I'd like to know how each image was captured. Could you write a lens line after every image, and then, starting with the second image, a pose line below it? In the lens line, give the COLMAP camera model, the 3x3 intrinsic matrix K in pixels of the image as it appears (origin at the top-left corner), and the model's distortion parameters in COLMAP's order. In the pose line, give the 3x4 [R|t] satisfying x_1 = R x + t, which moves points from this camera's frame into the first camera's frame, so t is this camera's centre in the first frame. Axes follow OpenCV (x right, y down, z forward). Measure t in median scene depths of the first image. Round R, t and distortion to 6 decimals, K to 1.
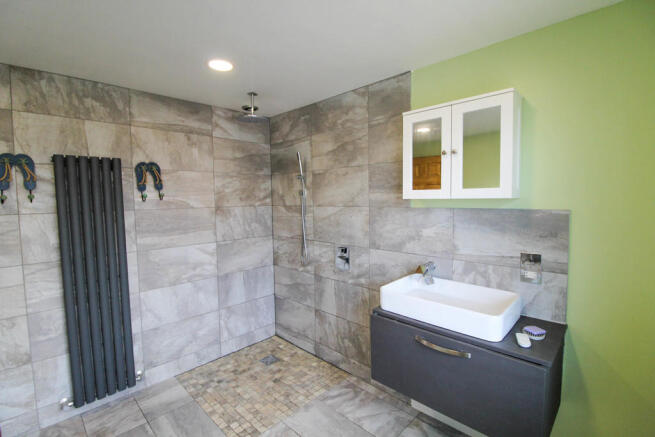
lens RADIAL K [[303.0, 0, 326.7], [0, 303.0, 217.4], [0, 0, 1]] dist [-0.002211, -0.001268]
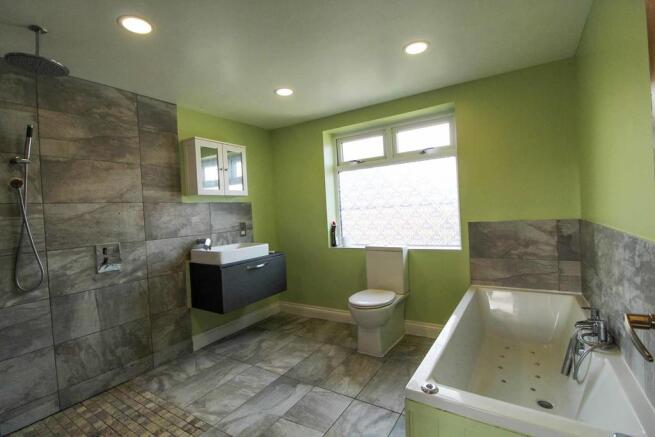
lens RADIAL K [[303.0, 0, 326.9], [0, 303.0, 217.6], [0, 0, 1]] dist [-0.002211, -0.001268]
pose [[-0.201162, 0.003582, 0.979551, -1.058130], [0.121515, 0.992360, 0.021325, 0.075532], [-0.971992, 0.123320, -0.200061, 0.574701]]
